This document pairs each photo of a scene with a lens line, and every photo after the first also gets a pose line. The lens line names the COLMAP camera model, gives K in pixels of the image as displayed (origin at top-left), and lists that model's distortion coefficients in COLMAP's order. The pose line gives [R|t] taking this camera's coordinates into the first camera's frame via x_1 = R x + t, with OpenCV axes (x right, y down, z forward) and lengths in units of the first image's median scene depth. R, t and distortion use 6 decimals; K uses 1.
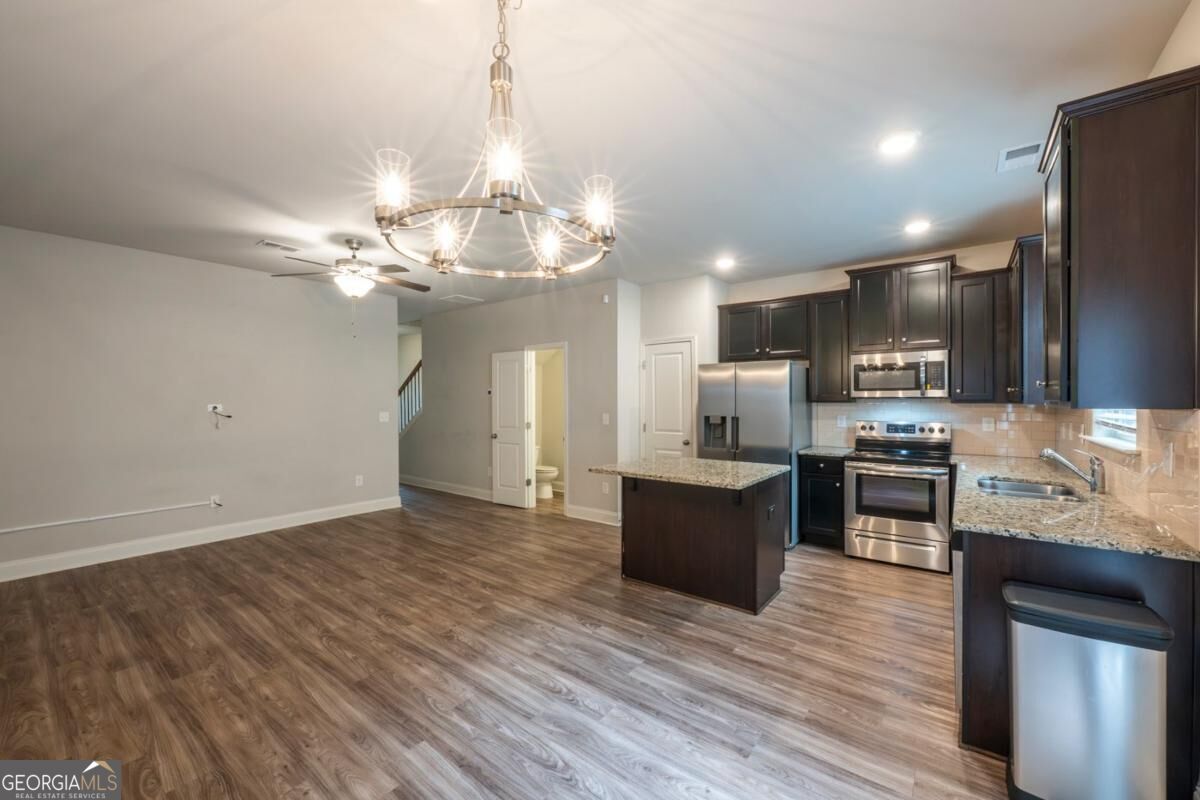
lens RADIAL K [[470.9, 0, 601.0], [0, 470.9, 399.2], [0, 0, 1]] dist [-0.000709, -0.000687]
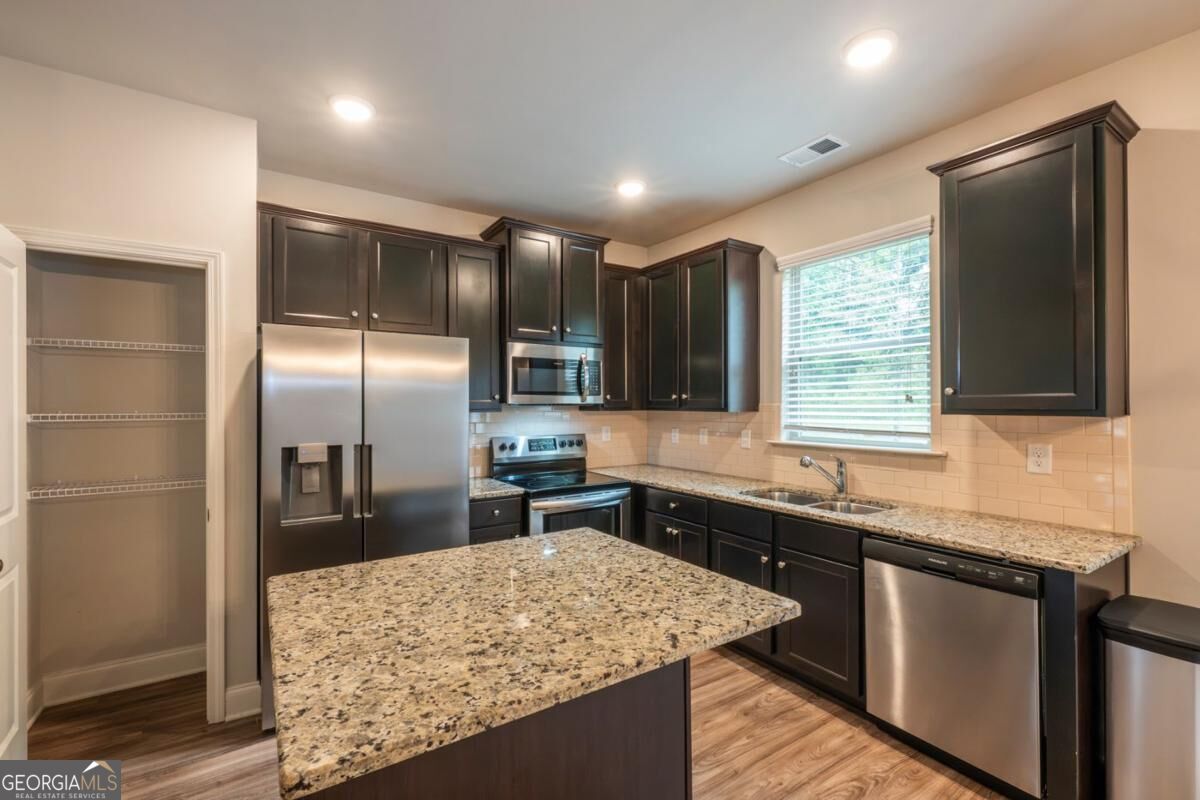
lens RADIAL K [[520.8, 0, 599.6], [0, 520.8, 405.4], [0, 0, 1]] dist [0.000657, -0.000962]
pose [[0.328370, -0.001459, 0.944548, -0.188854], [0.000192, 0.999999, 0.001478, -0.004272], [-0.944549, -0.000304, 0.328370, 0.851984]]
